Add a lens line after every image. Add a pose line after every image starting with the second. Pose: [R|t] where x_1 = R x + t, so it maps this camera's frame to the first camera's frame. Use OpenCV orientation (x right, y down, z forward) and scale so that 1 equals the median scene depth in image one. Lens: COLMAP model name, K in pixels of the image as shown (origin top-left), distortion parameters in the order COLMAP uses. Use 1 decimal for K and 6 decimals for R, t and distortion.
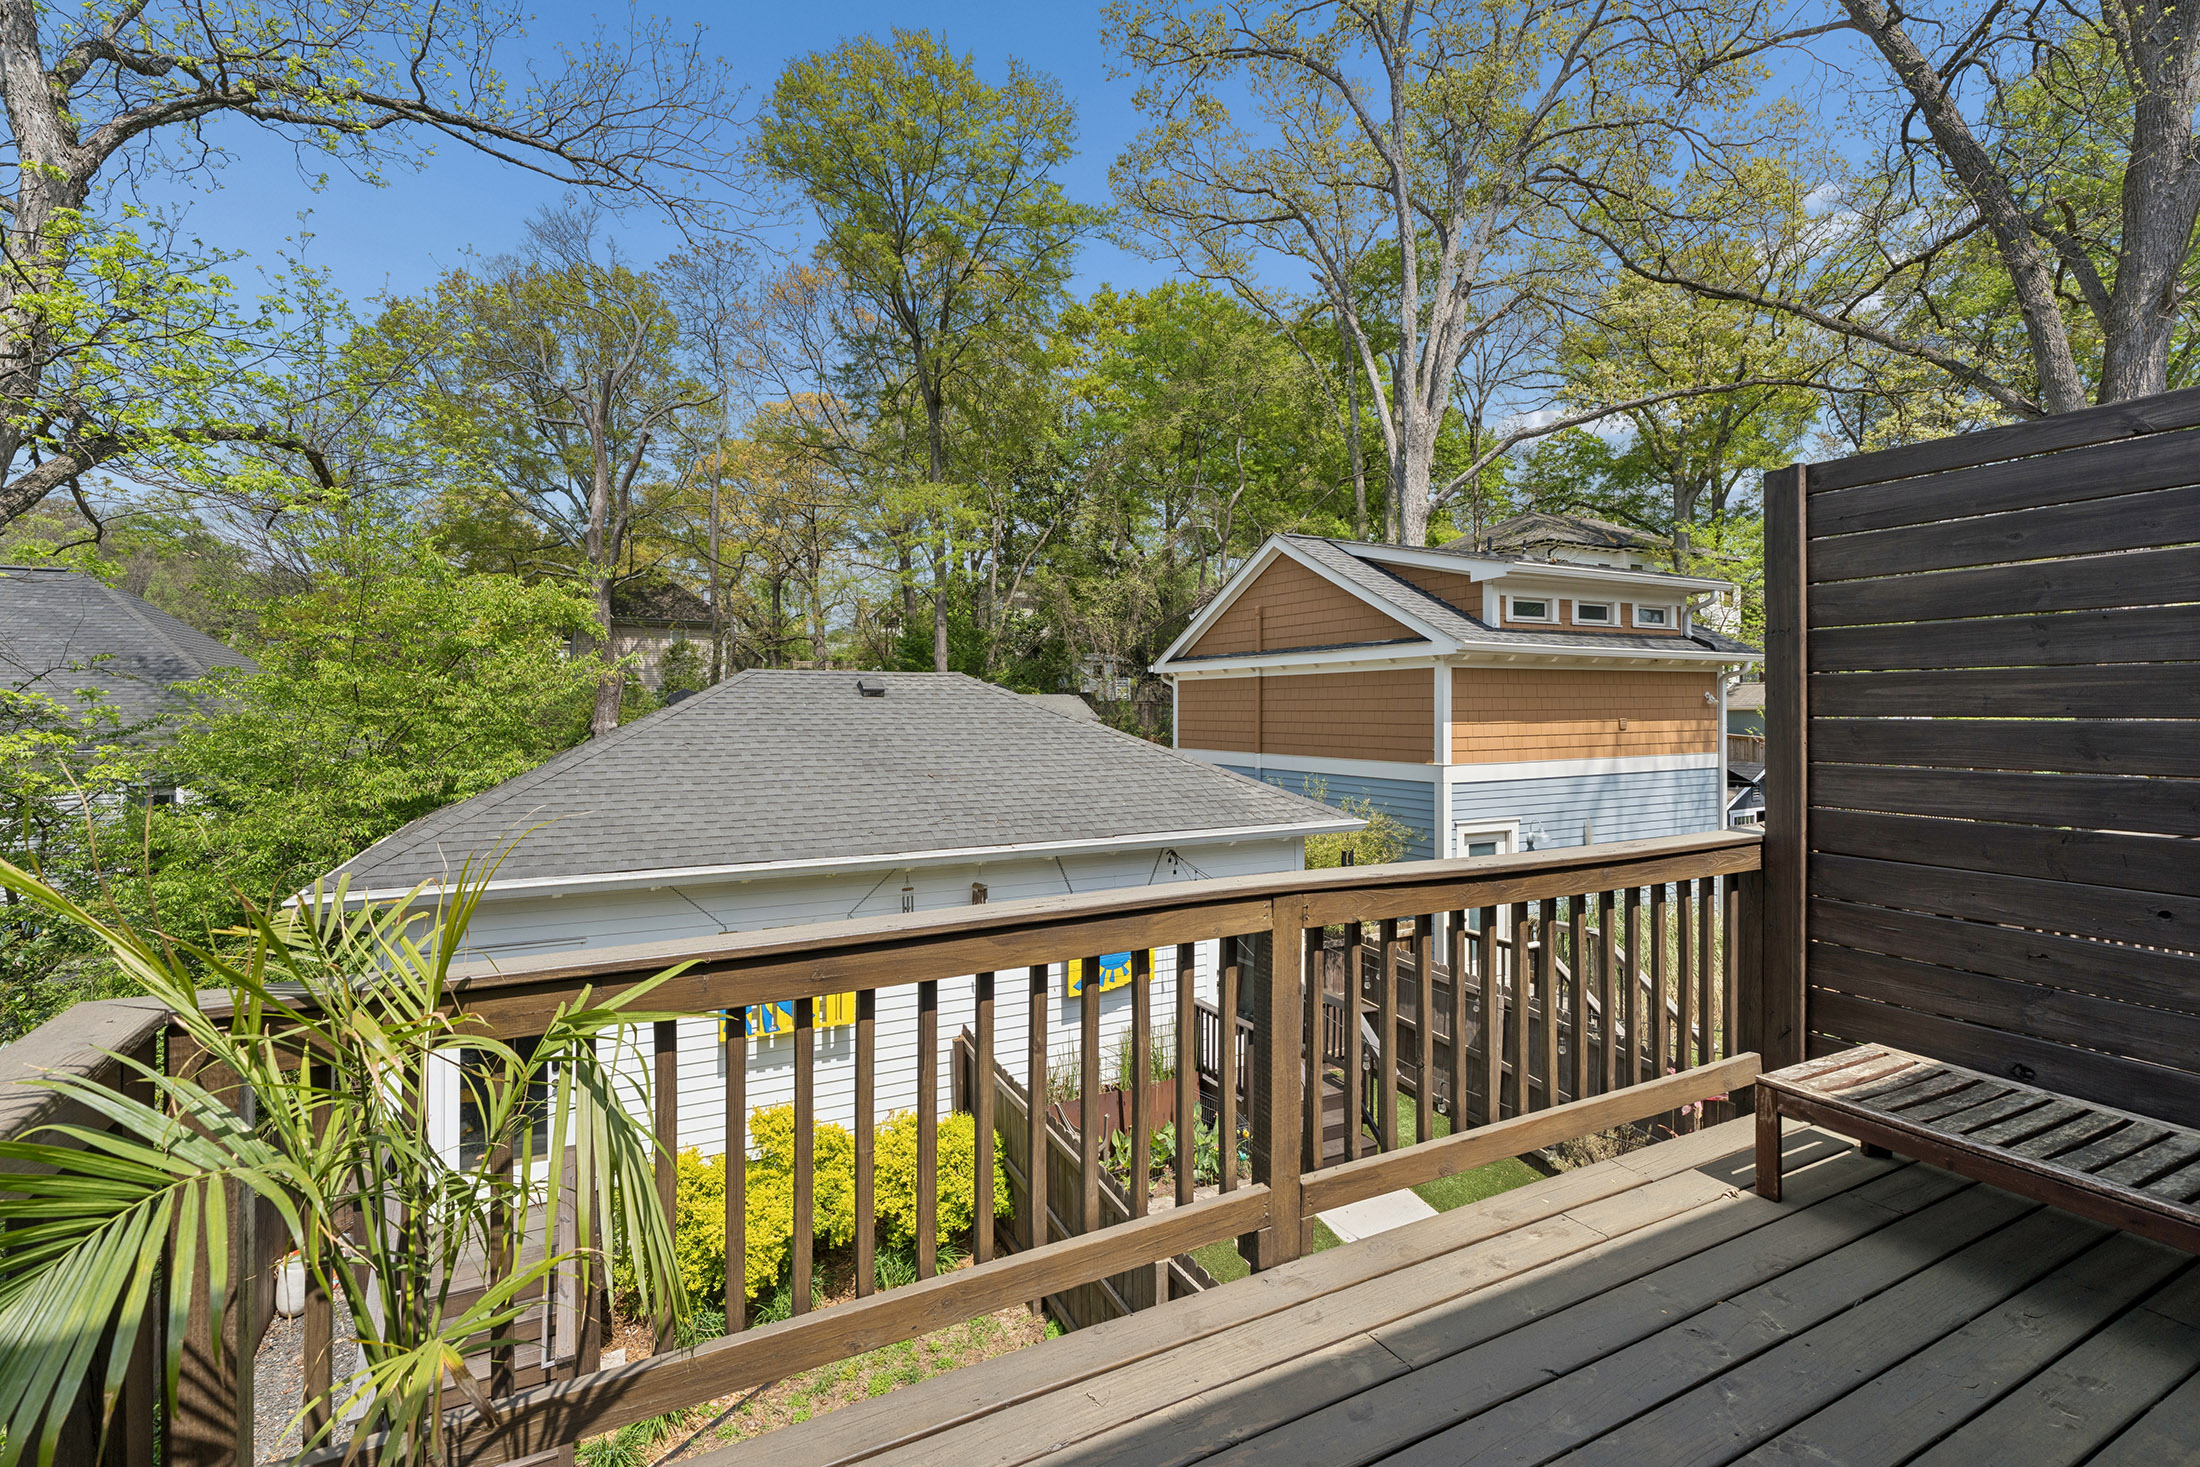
lens RADIAL K [[996.0, 0, 1097.7], [0, 996.0, 719.3], [0, 0, 1]] dist [-0.004290, 0.001184]
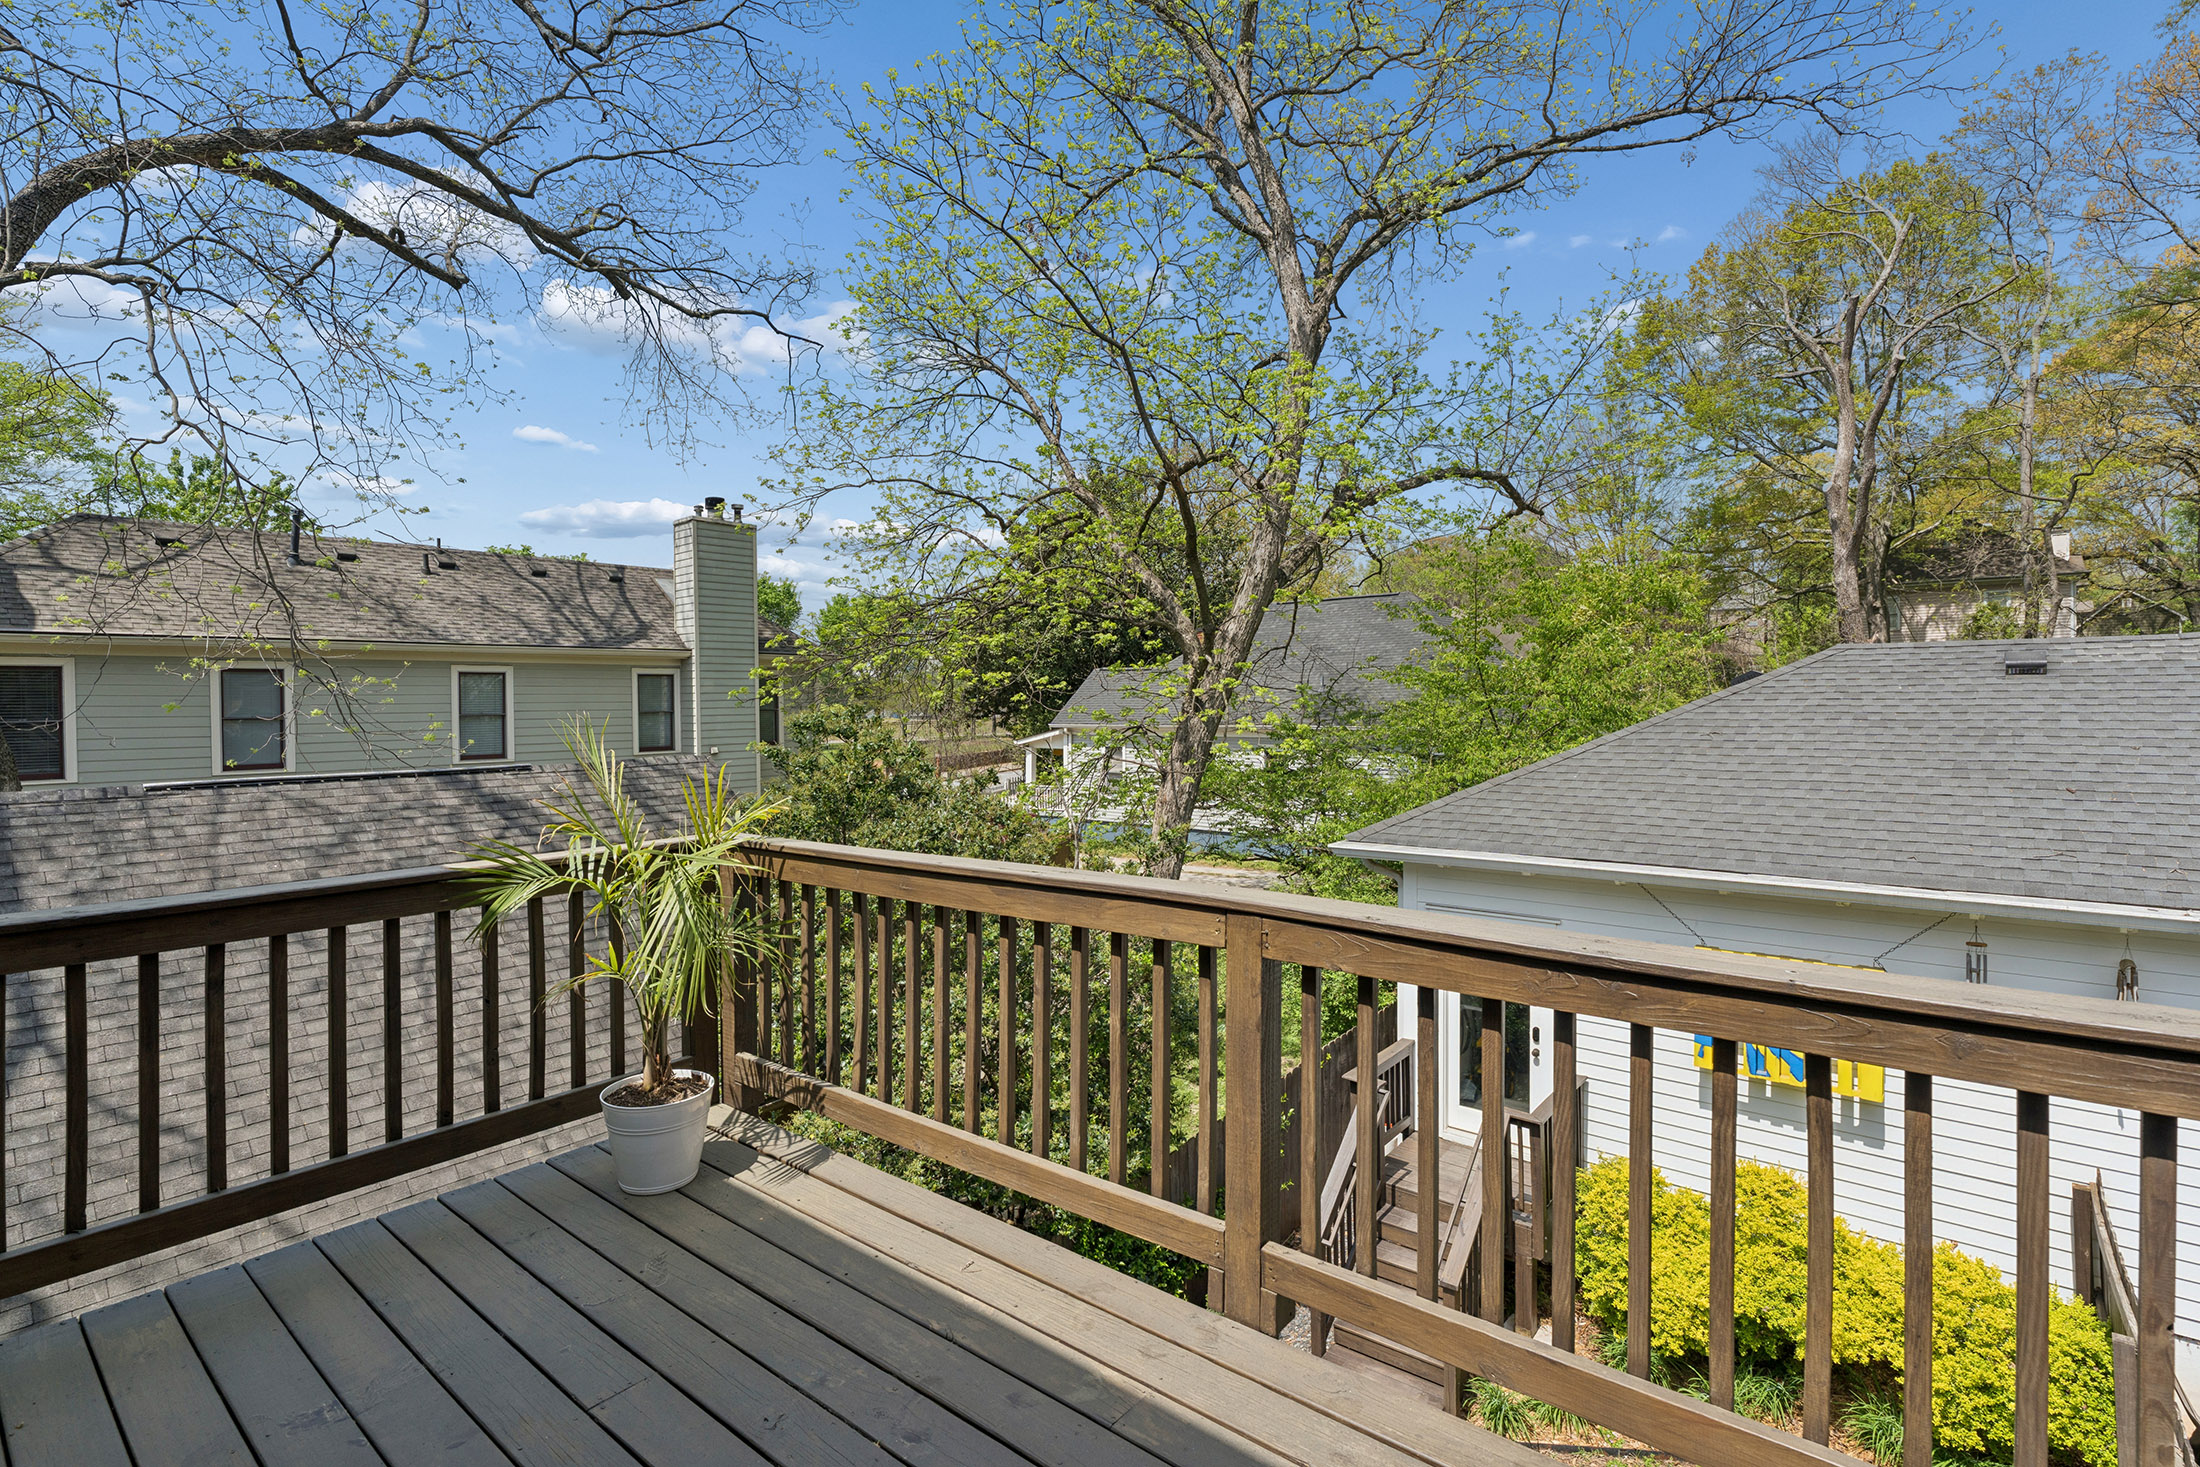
lens RADIAL K [[1041.4, 0, 1097.0], [0, 1041.4, 723.3], [0, 0, 1]] dist [-0.002707, -0.000504]
pose [[0.387161, 0.017163, -0.921852, 0.248246], [0.000086, 0.999826, 0.018651, -0.001967], [0.922012, -0.007300, 0.387092, 0.131768]]
